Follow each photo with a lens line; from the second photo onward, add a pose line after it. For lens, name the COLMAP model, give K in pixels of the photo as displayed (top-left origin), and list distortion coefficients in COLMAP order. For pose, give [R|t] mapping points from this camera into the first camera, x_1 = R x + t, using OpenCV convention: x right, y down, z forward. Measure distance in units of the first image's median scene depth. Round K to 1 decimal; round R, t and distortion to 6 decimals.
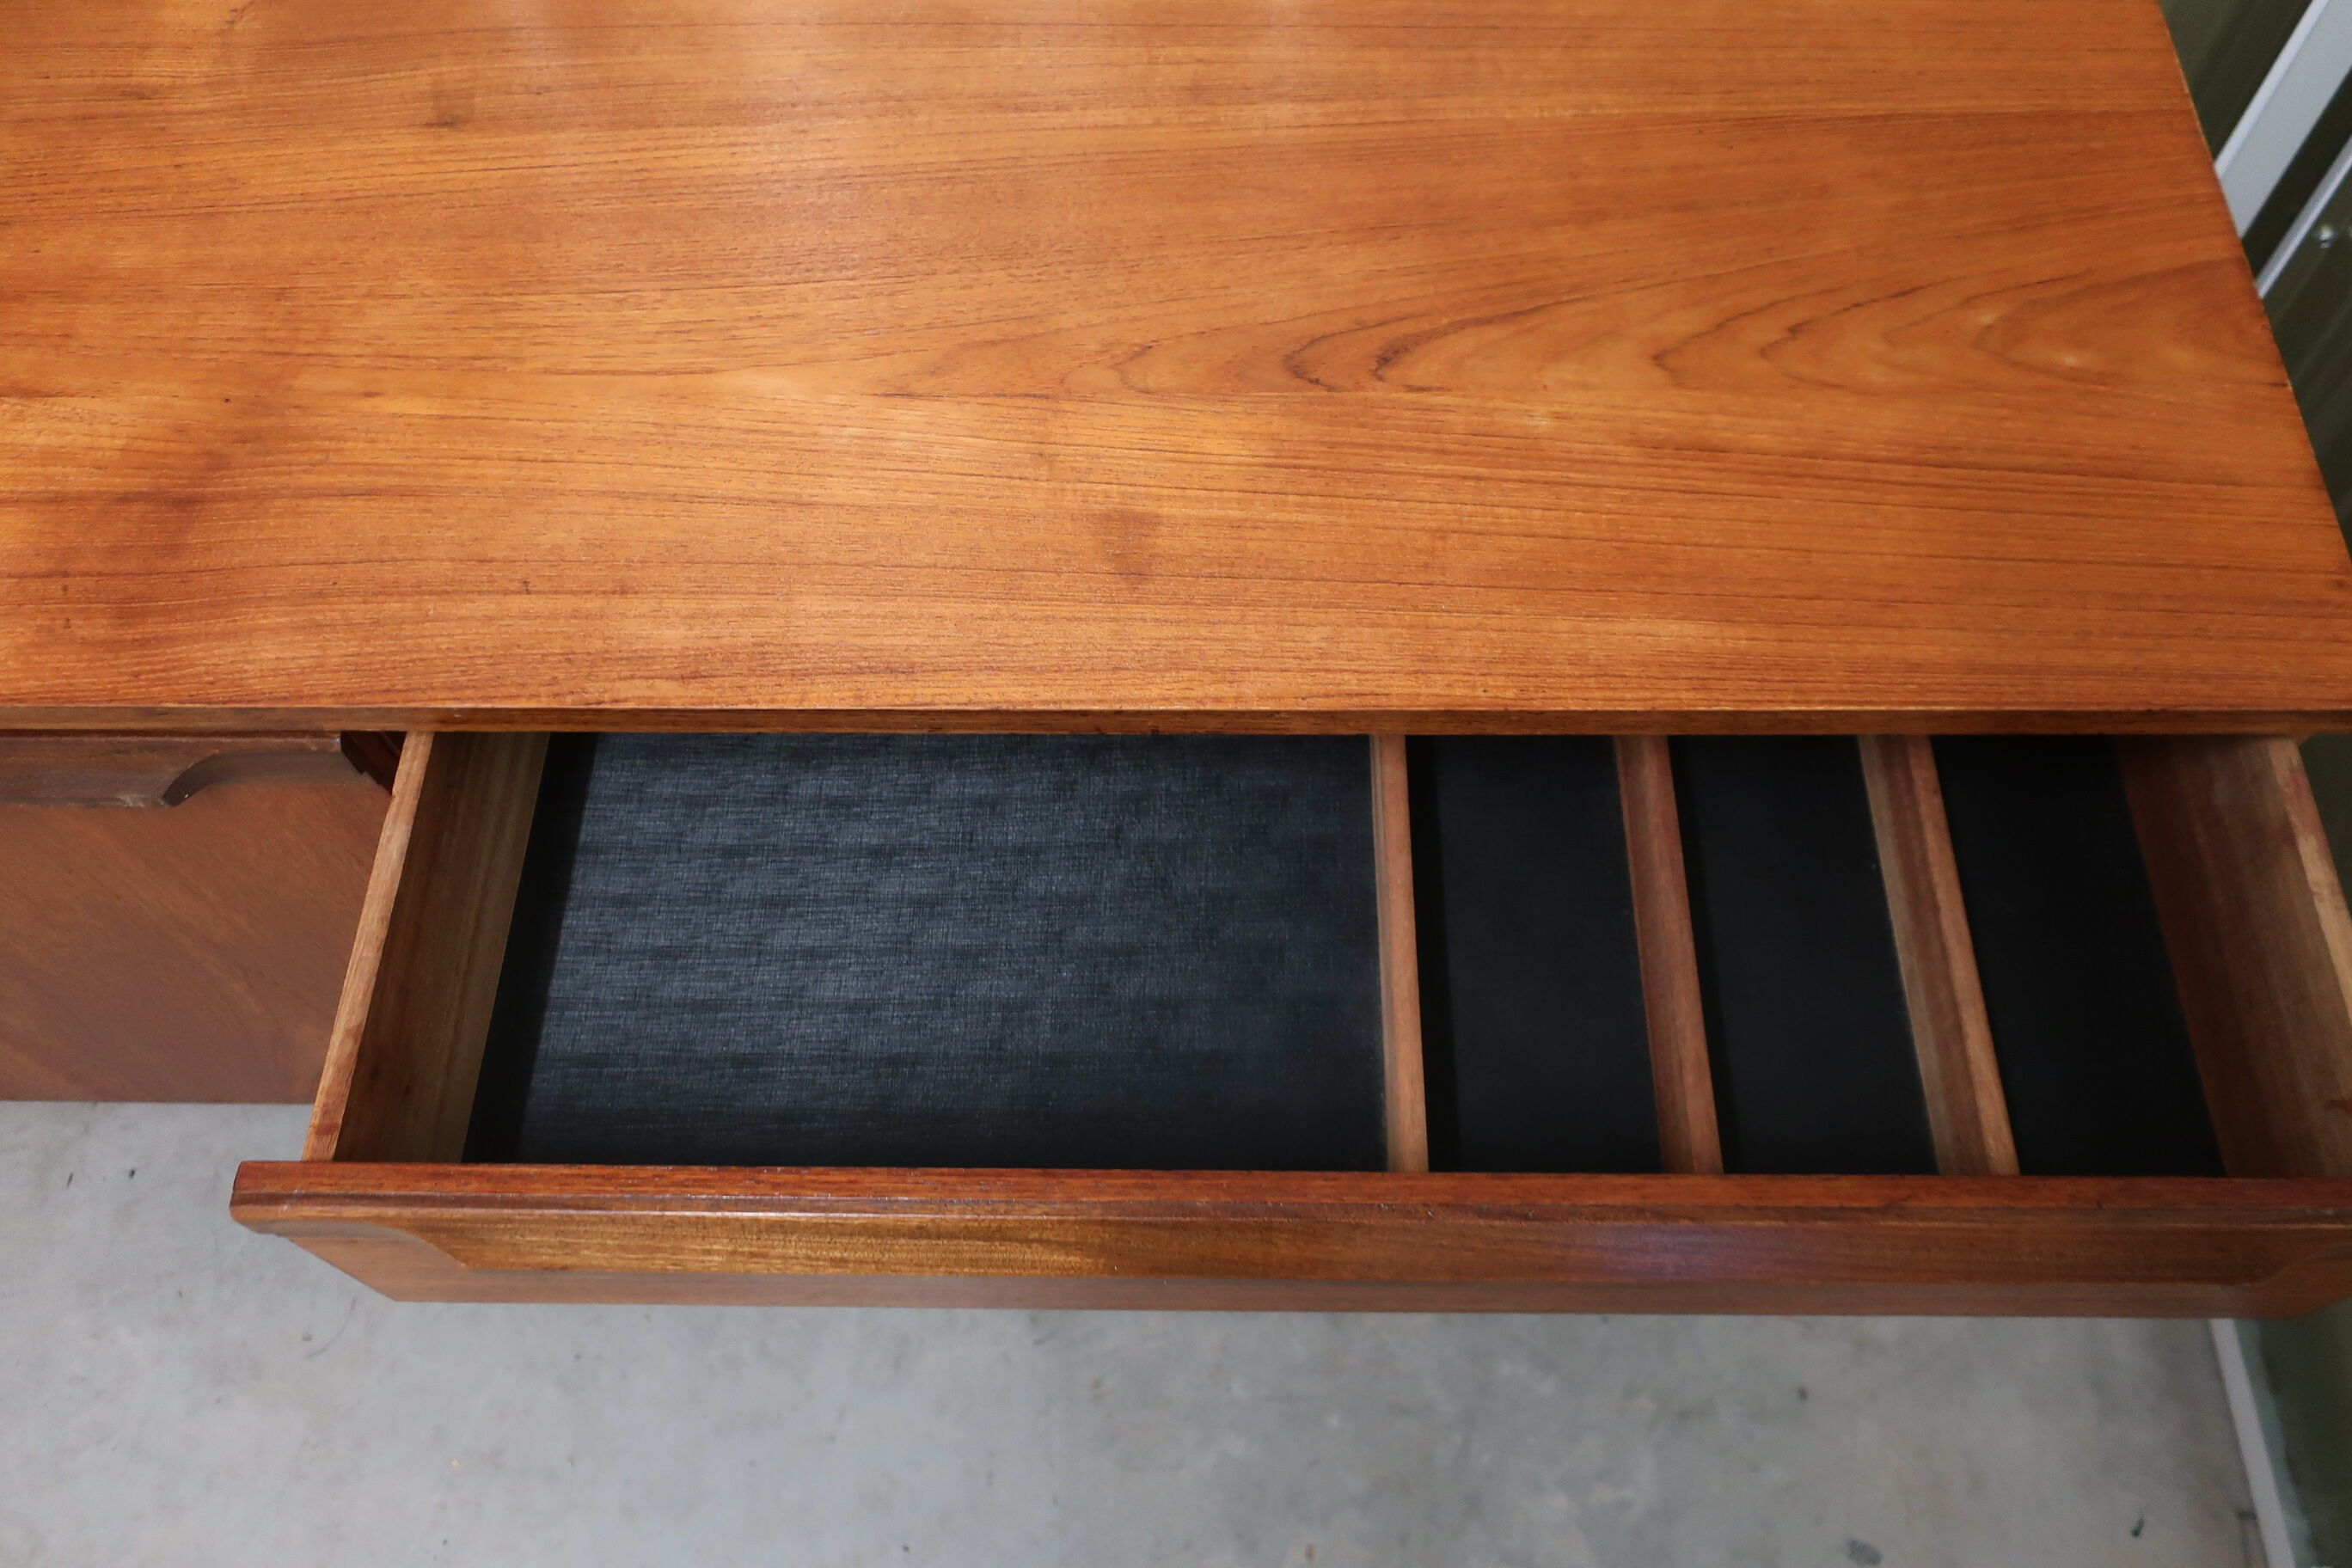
lens RADIAL K [[1857.8, 0, 1135.3], [0, 1857.8, 805.3], [0, 0, 1]] dist [0.001720, -0.002122]
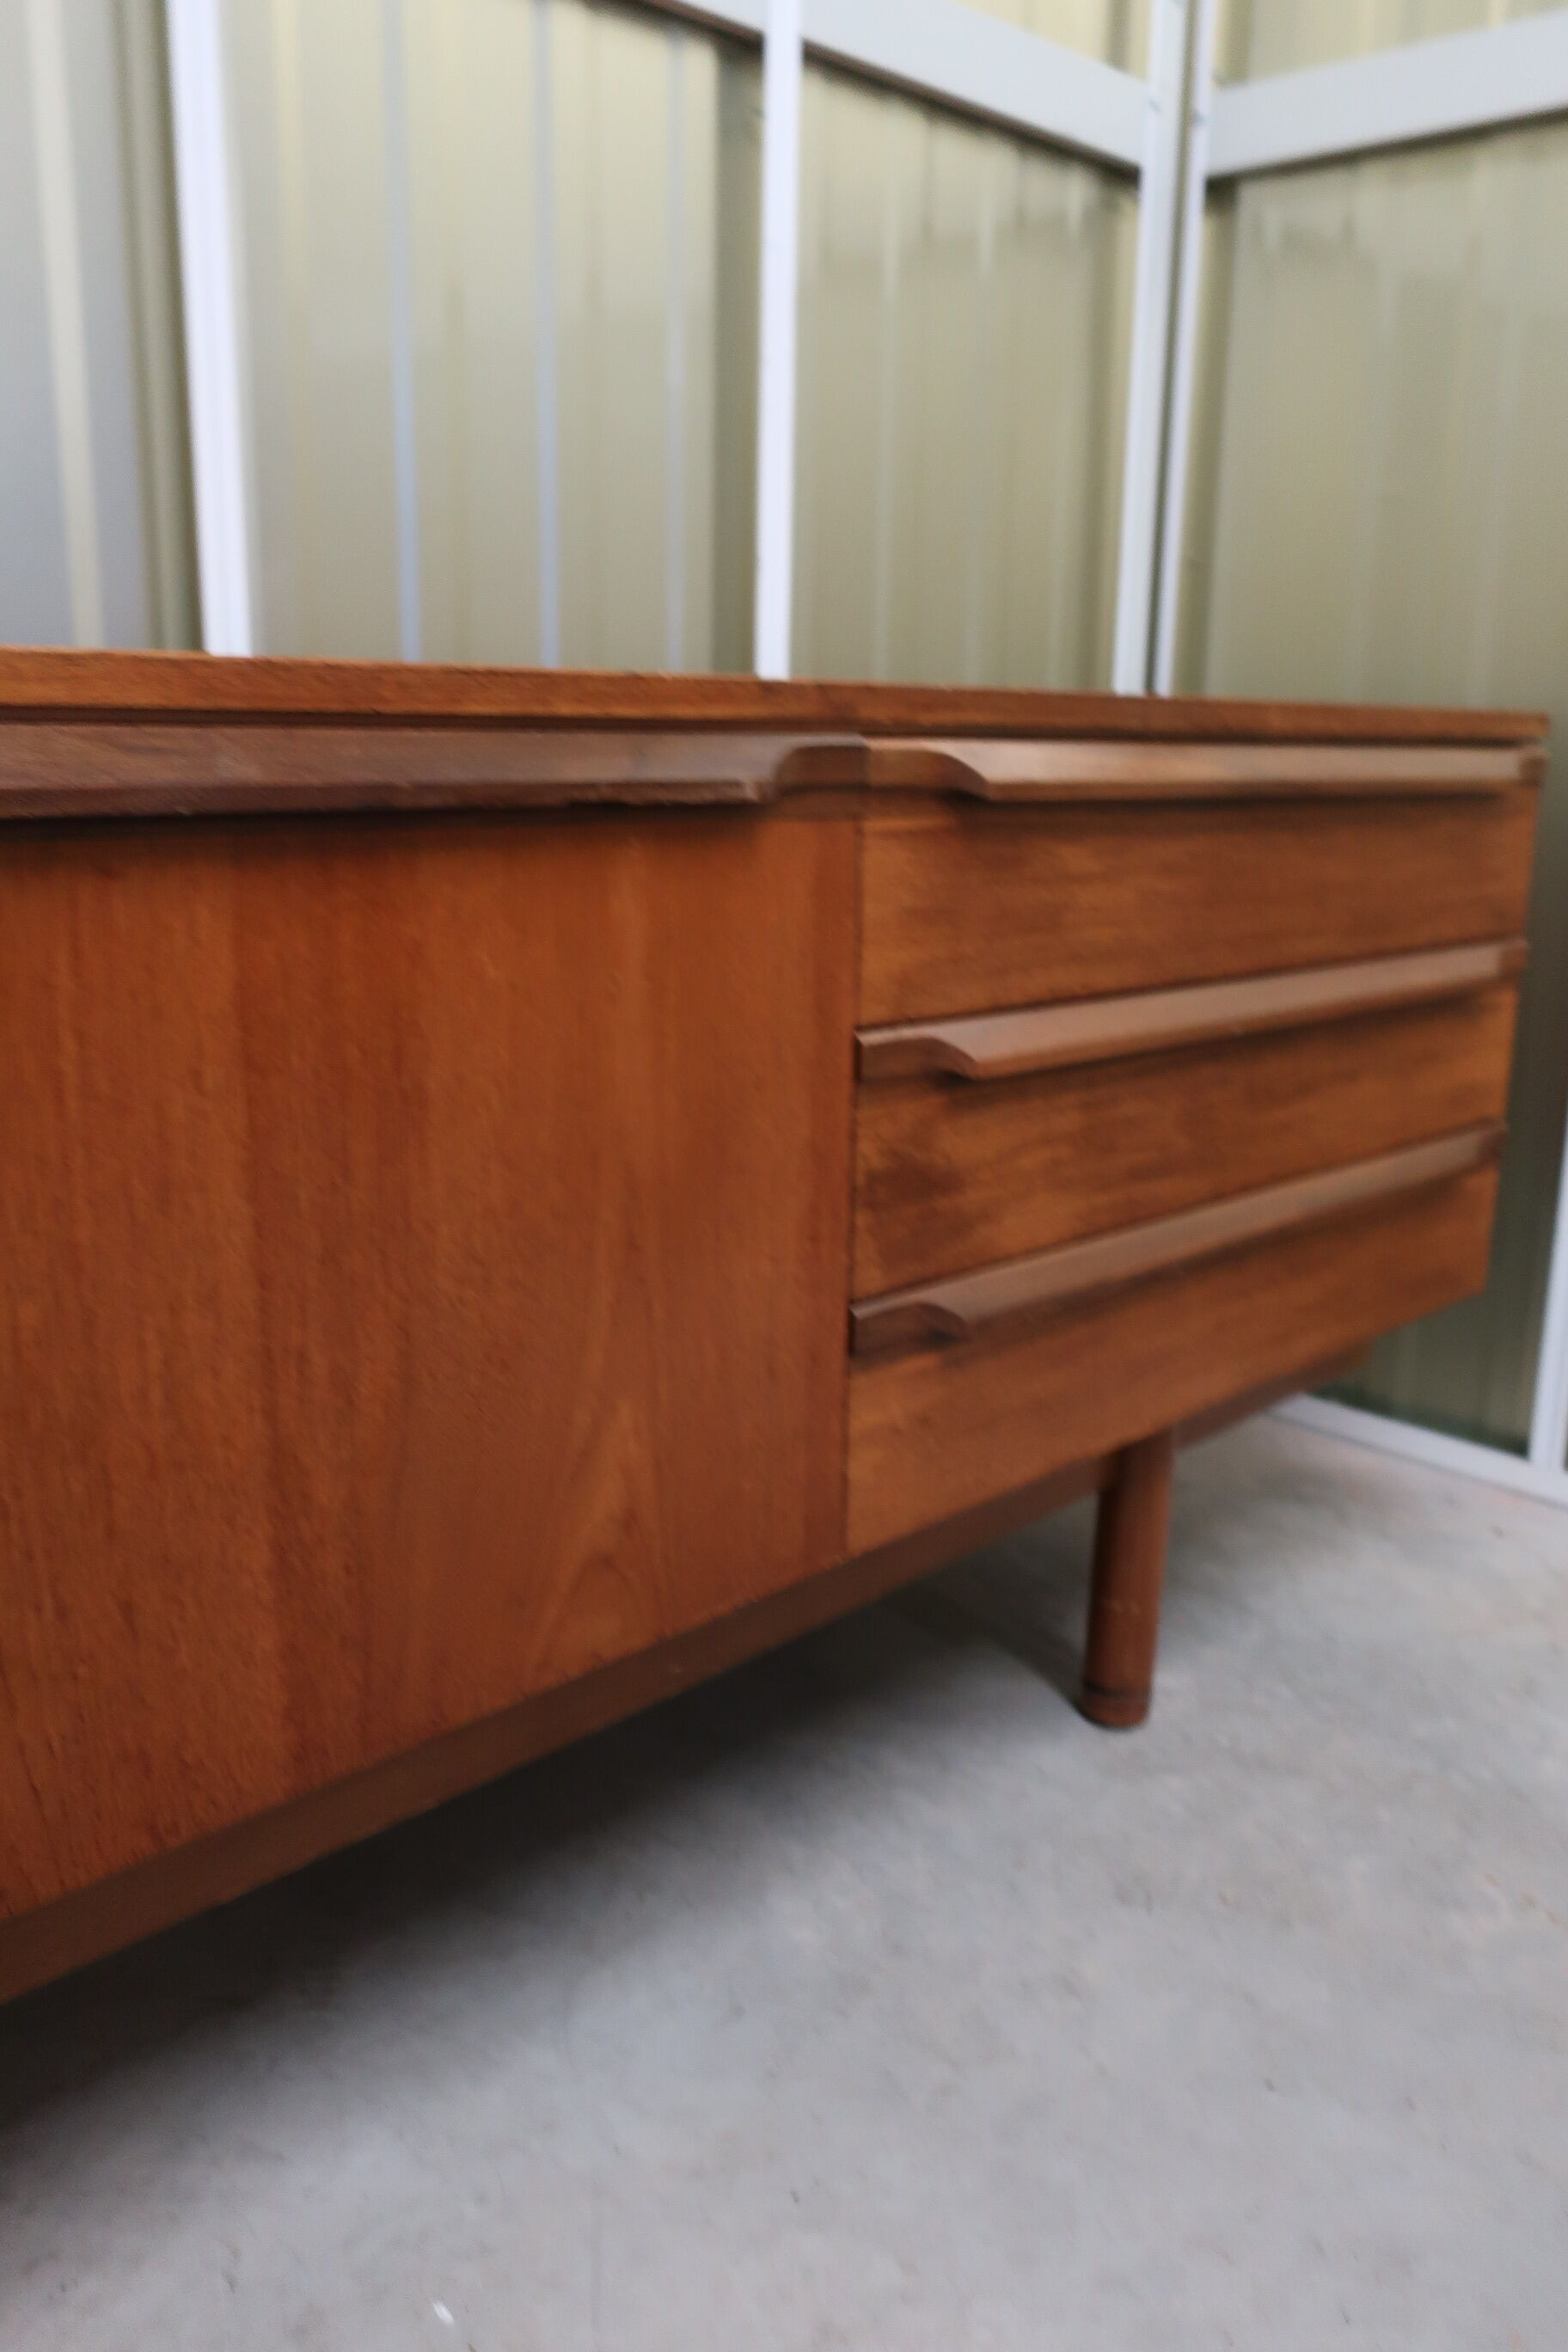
lens RADIAL K [[1857.8, 0, 772.7], [0, 1857.8, 1187.9], [0, 0, 1]] dist [0.001720, -0.002122]
pose [[0.698097, -0.127669, 0.704529, -1.300917], [0.600215, 0.640840, -0.478608, 0.659378], [-0.390387, 0.756984, 0.523998, 0.581787]]
